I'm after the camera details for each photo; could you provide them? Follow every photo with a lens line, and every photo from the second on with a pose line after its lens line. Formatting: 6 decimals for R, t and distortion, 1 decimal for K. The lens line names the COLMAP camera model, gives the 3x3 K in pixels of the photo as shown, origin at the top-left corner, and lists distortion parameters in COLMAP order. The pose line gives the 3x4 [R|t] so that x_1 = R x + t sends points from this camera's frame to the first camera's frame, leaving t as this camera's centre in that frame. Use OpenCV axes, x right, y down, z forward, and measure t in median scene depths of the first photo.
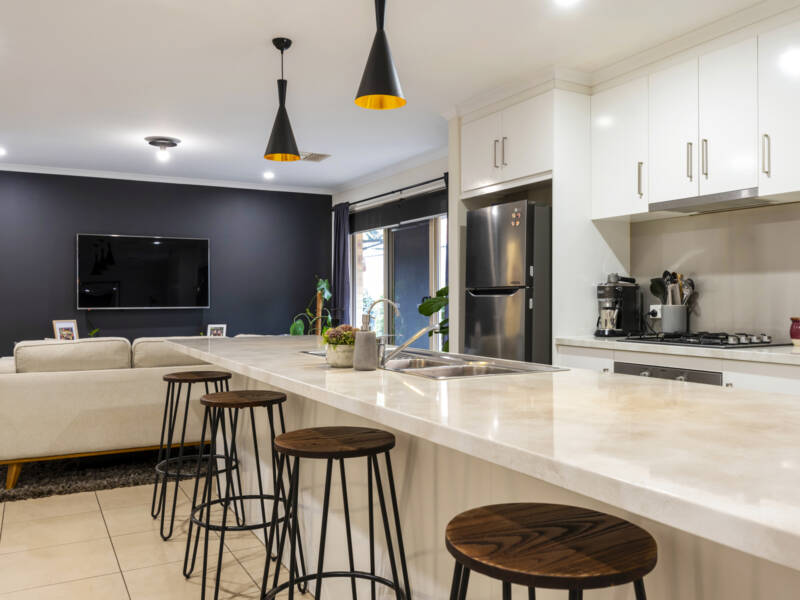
lens RADIAL K [[659.6, 0, 400.0], [0, 659.6, 300.0], [0, 0, 1]] dist [0.011096, 0.004032]
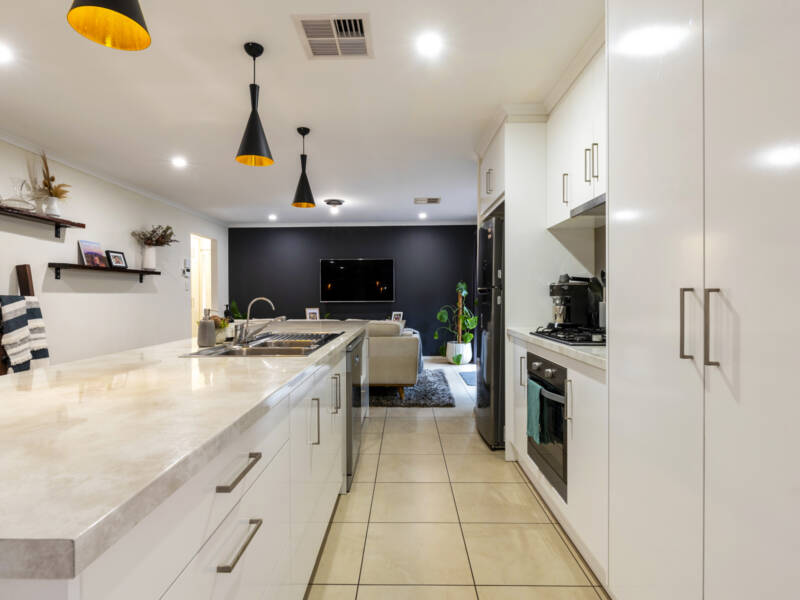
lens RADIAL K [[417.7, 0, 400.0], [0, 417.7, 300.0], [0, 0, 1]] dist [-0.001428, -0.000001]
pose [[0.868882, 0.002319, -0.495015, 0.311078], [0.002719, 0.999952, 0.009457, -0.002186], [0.495013, -0.009563, 0.868833, 0.164558]]
